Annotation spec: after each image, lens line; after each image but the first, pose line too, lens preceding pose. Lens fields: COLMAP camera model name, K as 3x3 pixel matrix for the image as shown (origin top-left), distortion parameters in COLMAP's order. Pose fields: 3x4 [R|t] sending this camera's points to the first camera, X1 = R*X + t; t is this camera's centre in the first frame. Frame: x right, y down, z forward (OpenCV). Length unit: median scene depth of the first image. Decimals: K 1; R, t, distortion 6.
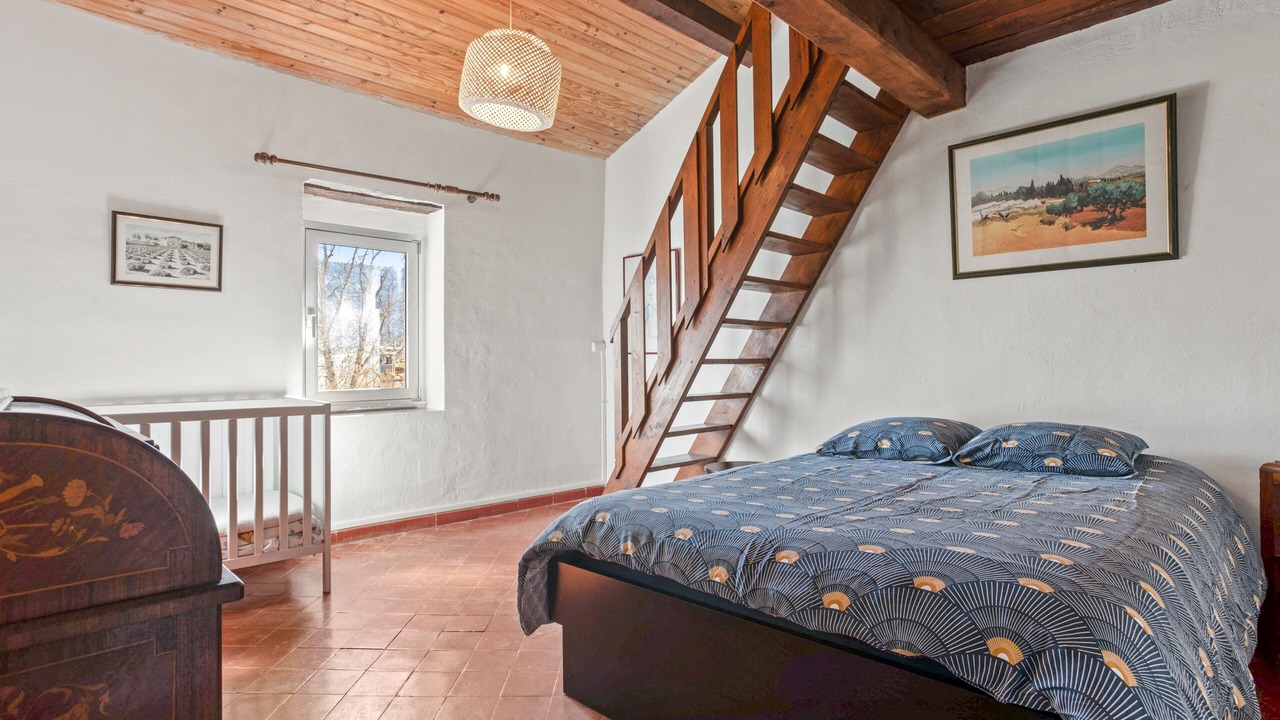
lens RADIAL K [[669.2, 0, 640.0], [0, 669.2, 360.0], [0, 0, 1]] dist [0.034902, 0.000686]
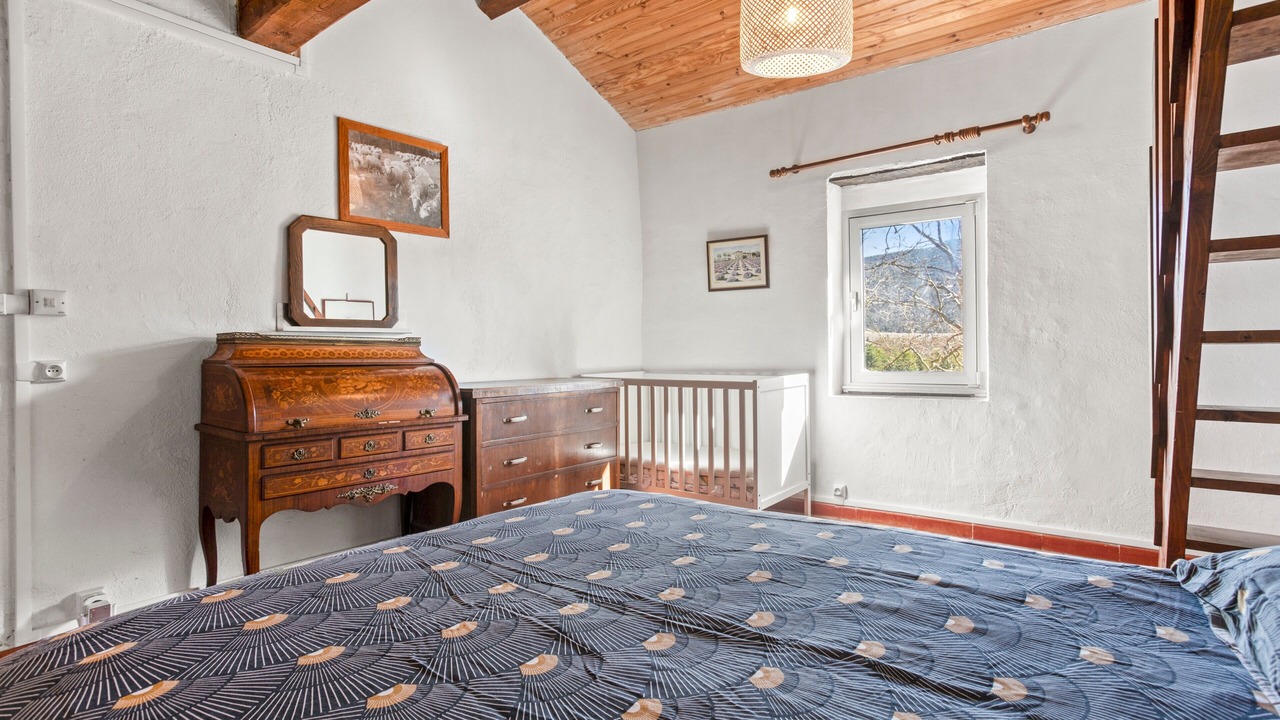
lens RADIAL K [[651.9, 0, 634.3], [0, 651.9, 347.8], [0, 0, 1]] dist [-0.002564, 0.000622]
pose [[0.162087, -0.001849, -0.986775, 0.531350], [0.009390, 0.999956, -0.000331, 0.007591], [0.986732, -0.009213, 0.162097, 0.567683]]
